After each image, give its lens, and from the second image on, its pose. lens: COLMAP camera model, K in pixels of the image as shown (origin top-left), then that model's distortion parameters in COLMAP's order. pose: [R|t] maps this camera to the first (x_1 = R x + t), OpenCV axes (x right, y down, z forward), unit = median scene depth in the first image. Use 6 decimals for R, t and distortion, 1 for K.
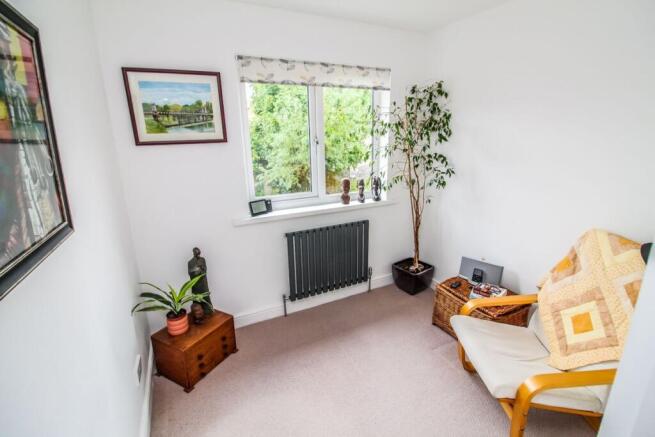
lens RADIAL K [[301.0, 0, 330.6], [0, 301.0, 215.3], [0, 0, 1]] dist [0.001734, -0.013608]
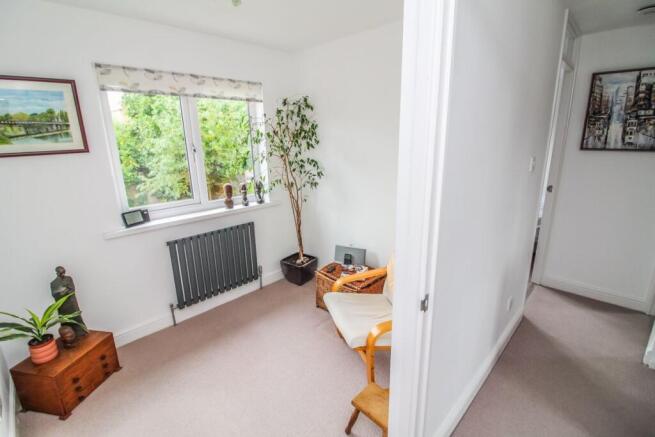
lens RADIAL K [[301.0, 0, 330.6], [0, 301.0, 215.3], [0, 0, 1]] dist [0.001734, -0.013608]
pose [[0.945669, -0.081237, 0.314819, 0.057955], [0.085150, 0.996367, 0.001327, 0.017209], [-0.313783, 0.025551, 0.949151, -0.120685]]
